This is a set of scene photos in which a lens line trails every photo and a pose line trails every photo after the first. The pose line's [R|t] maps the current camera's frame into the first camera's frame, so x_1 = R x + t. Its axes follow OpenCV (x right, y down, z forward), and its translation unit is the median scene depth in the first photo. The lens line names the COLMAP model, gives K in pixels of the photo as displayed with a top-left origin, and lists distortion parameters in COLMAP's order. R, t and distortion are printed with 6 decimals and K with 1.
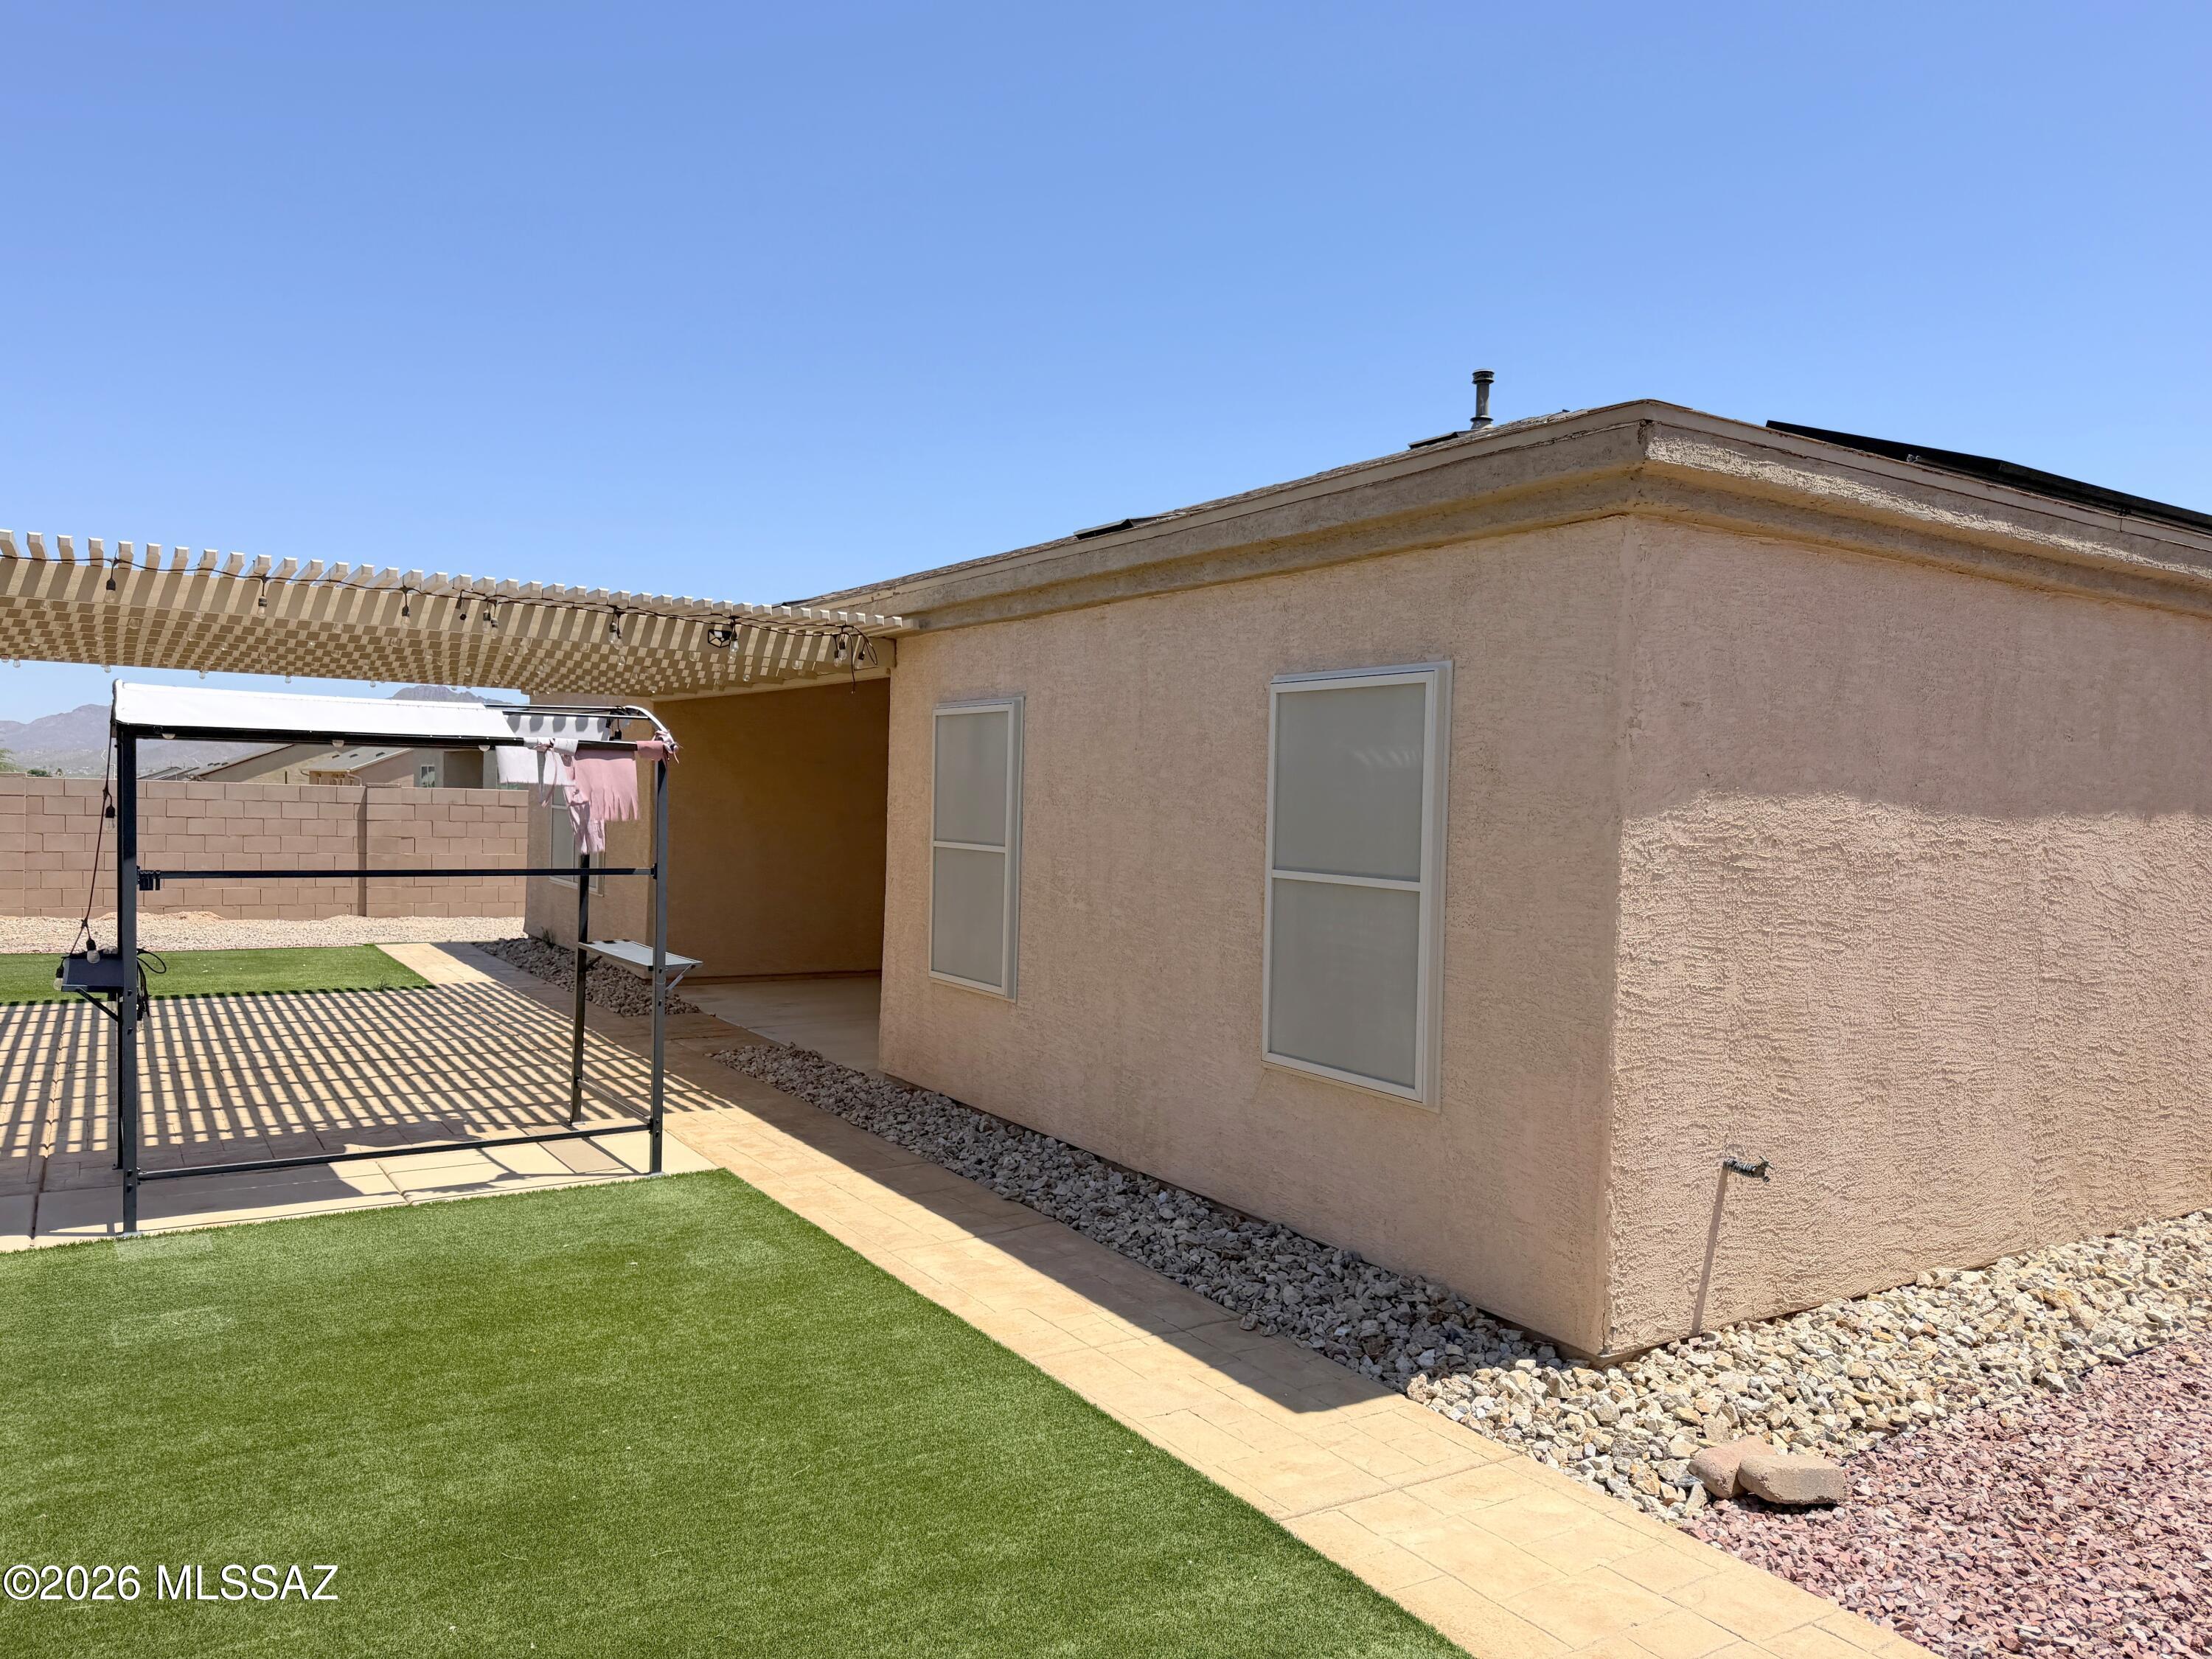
lens RADIAL K [[1545.4, 0, 1103.6], [0, 1545.4, 841.4], [0, 0, 1]] dist [0.041899, -0.052906]
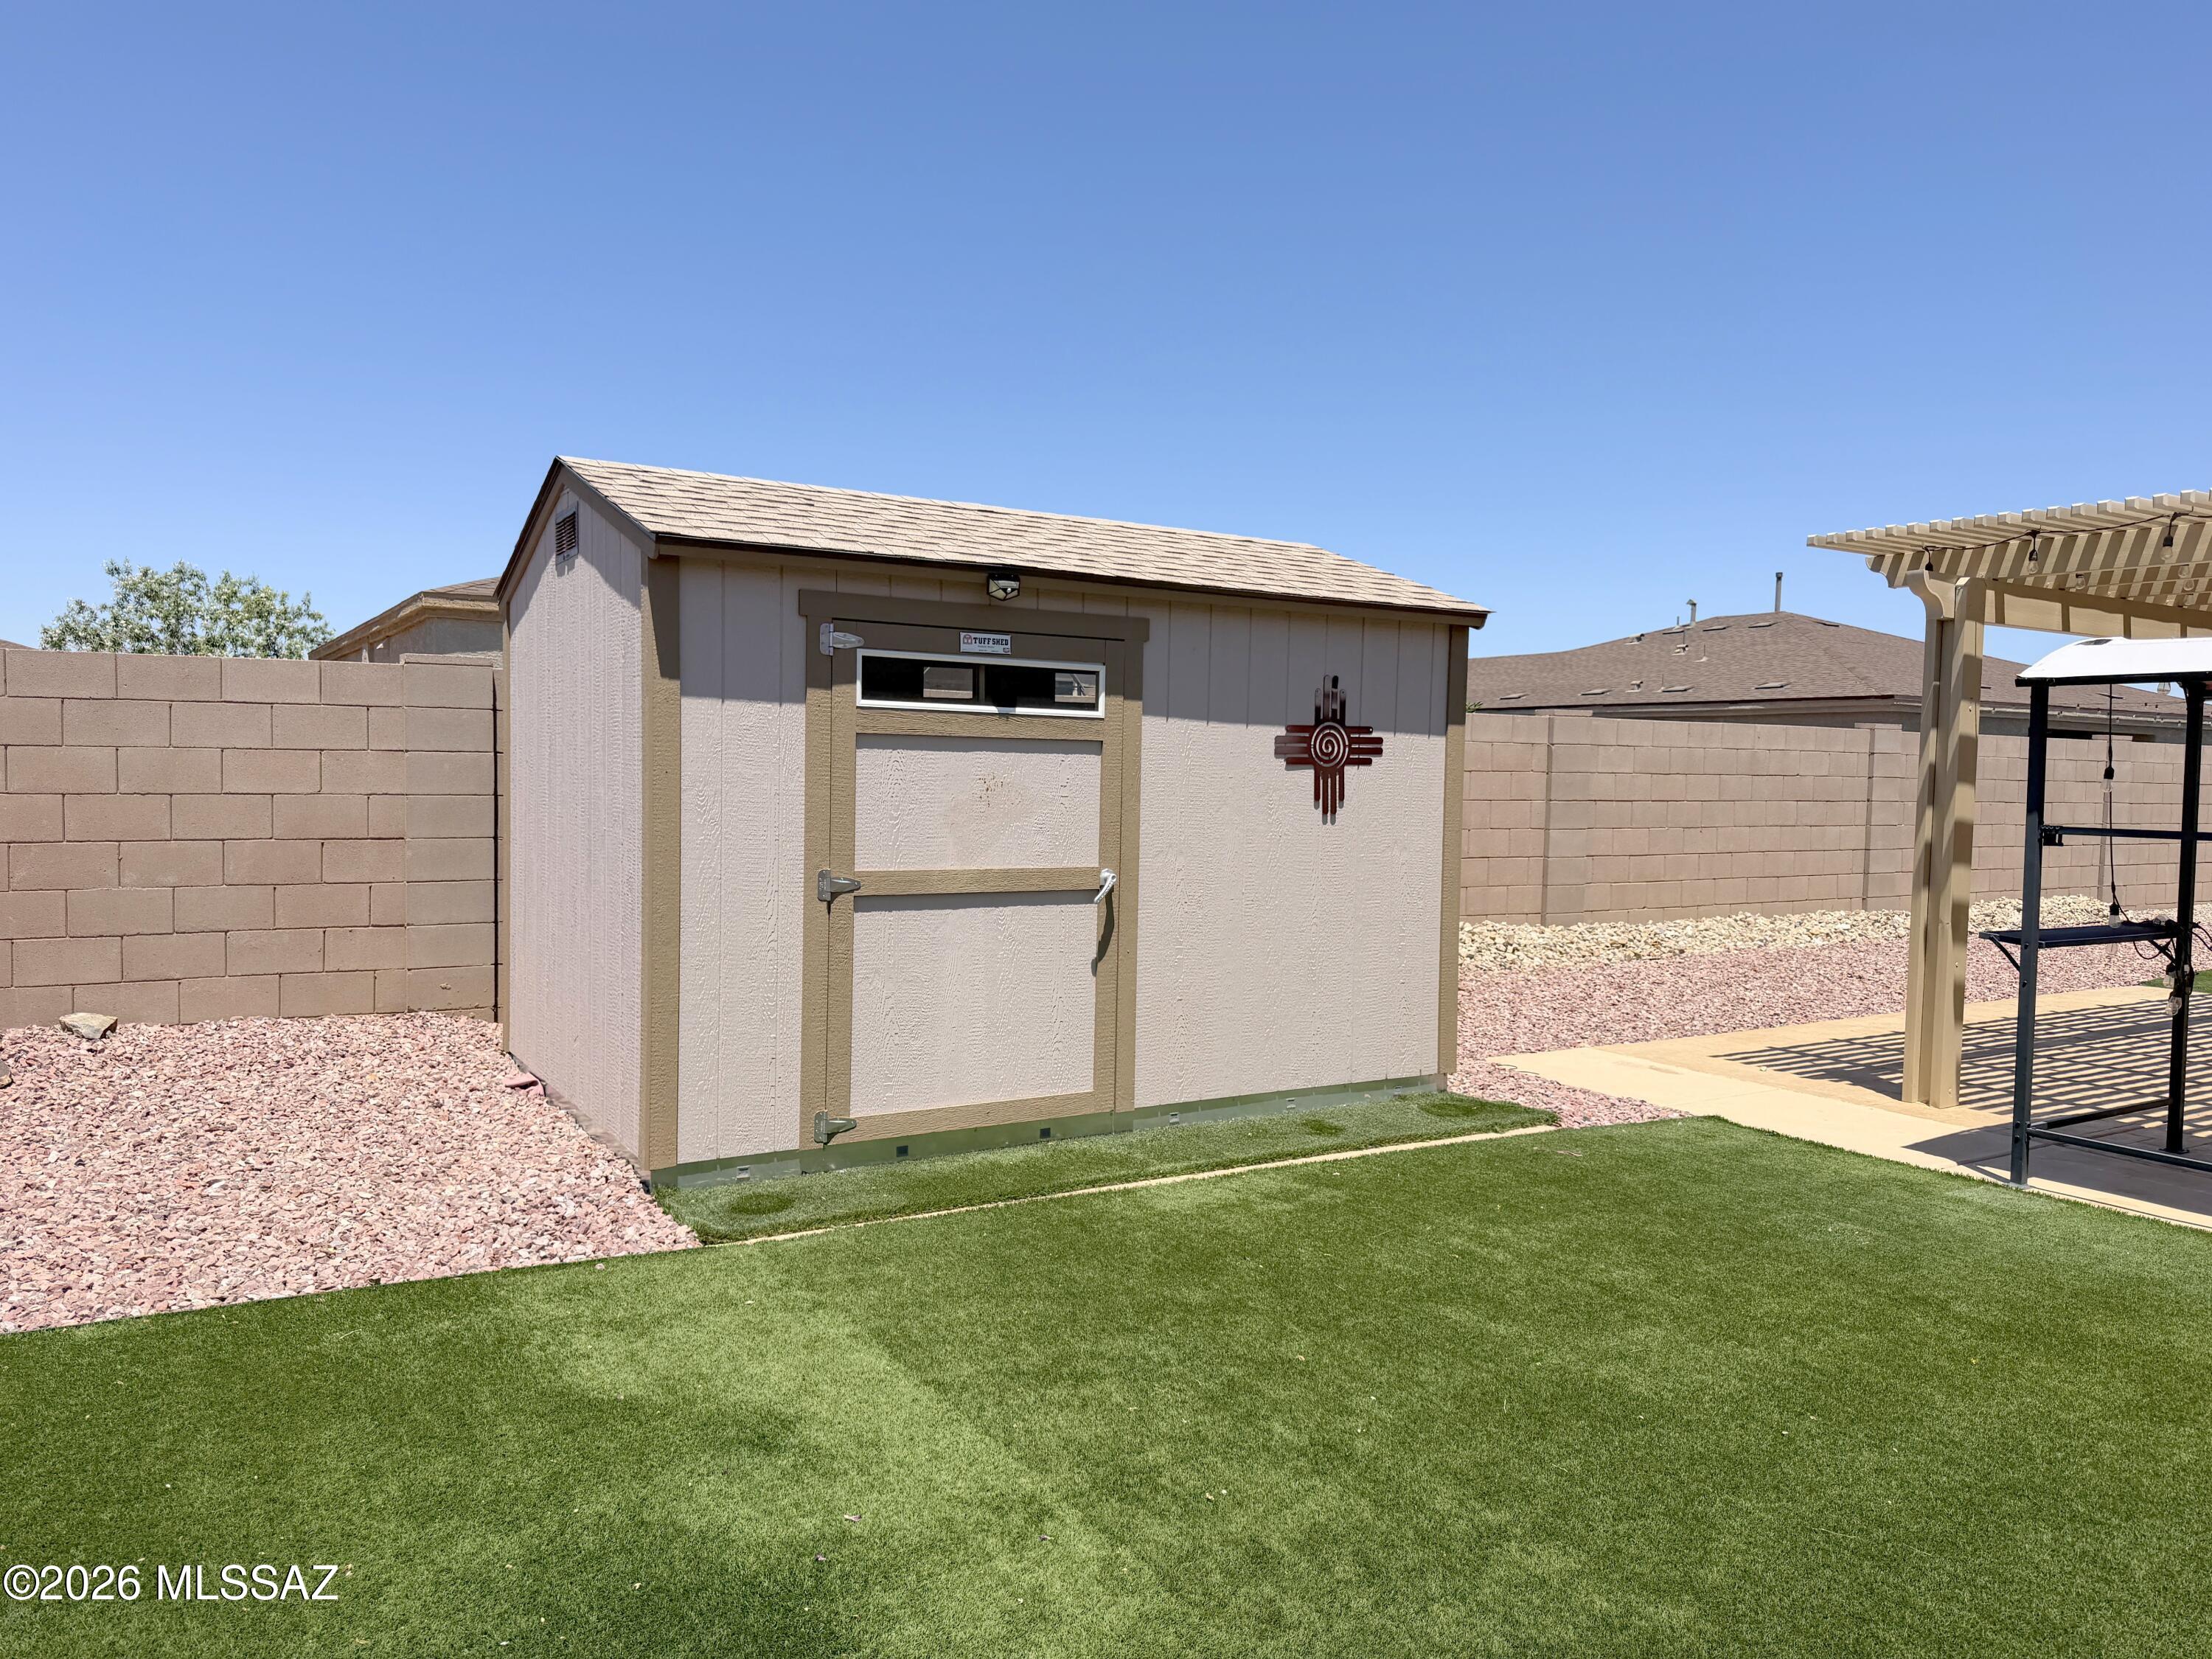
lens RADIAL K [[1572.2, 0, 1102.4], [0, 1572.2, 838.4], [0, 0, 1]] dist [-0.001787, -0.003432]
pose [[-0.010701, 0.019325, -0.999756, 0.443322], [-0.047598, 0.998670, 0.019813, 0.039921], [0.998809, 0.047799, -0.009767, 0.457496]]
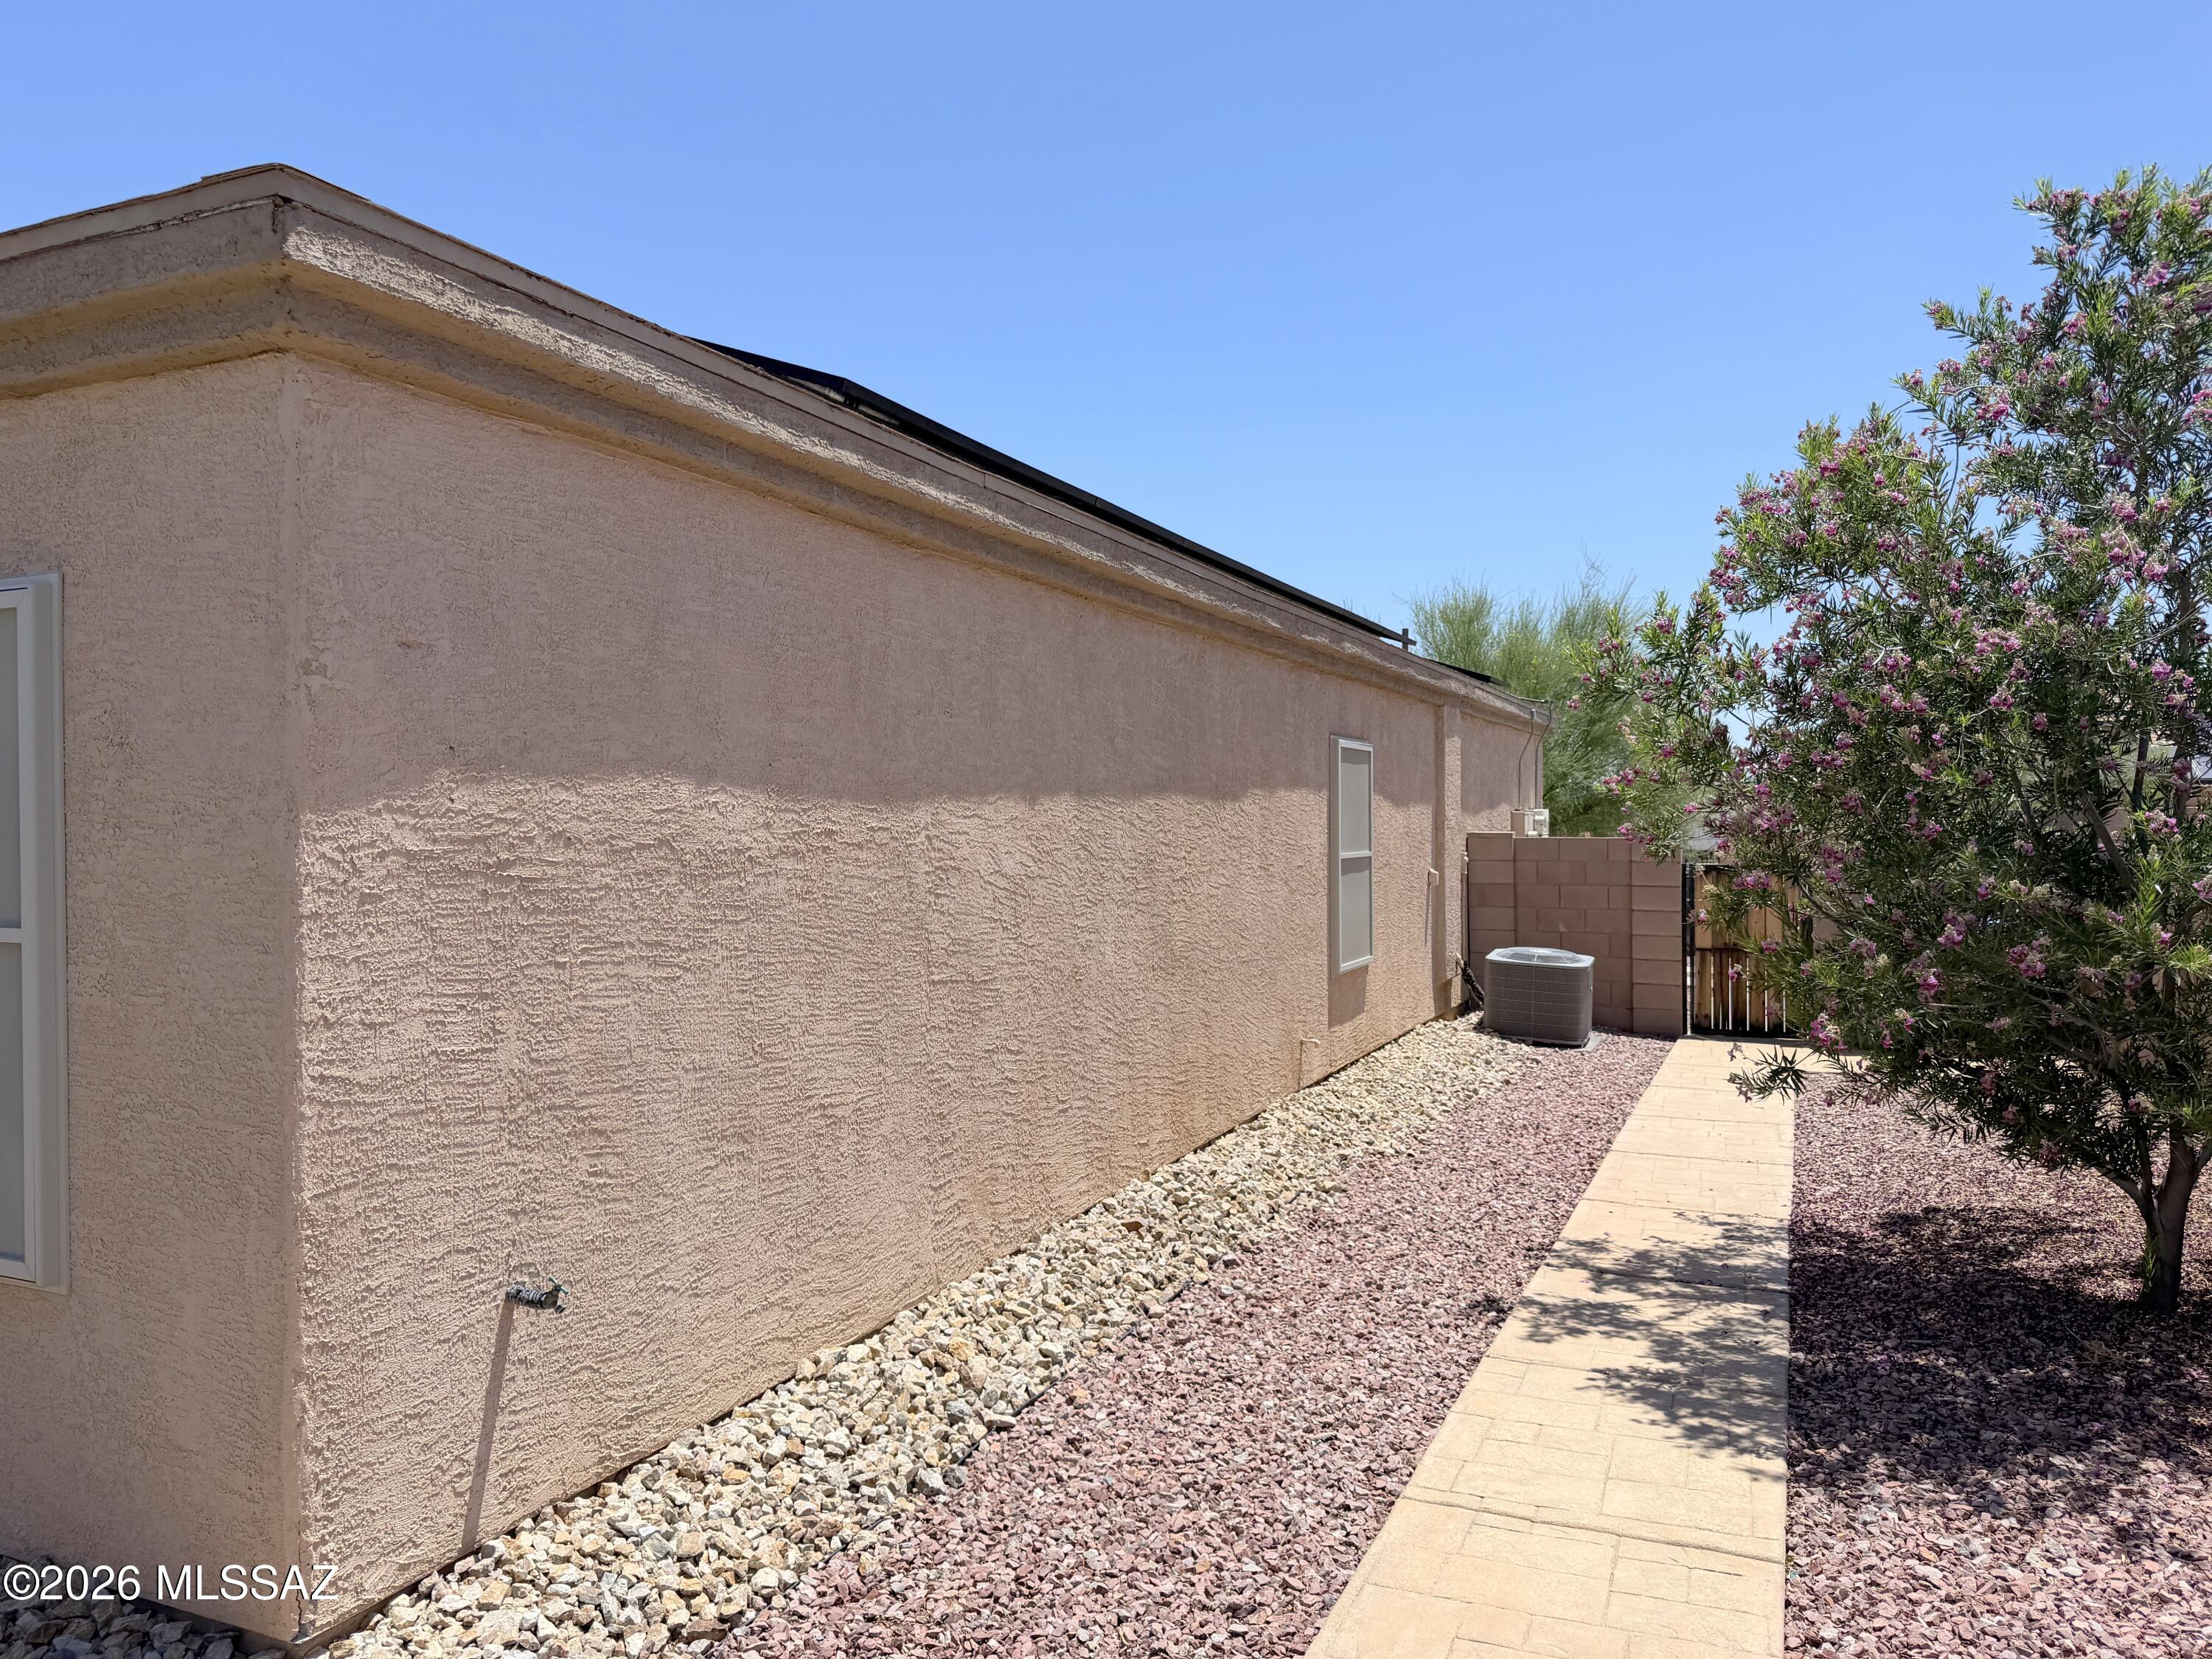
lens RADIAL K [[1545.4, 0, 1090.8], [0, 1545.4, 818.0], [0, 0, 1]] dist [0.041899, -0.052906]
pose [[0.835956, -0.032388, 0.547840, 0.226508], [0.045148, 0.998932, -0.009836, 0.008009], [-0.546936, 0.032957, 0.836525, 0.238605]]
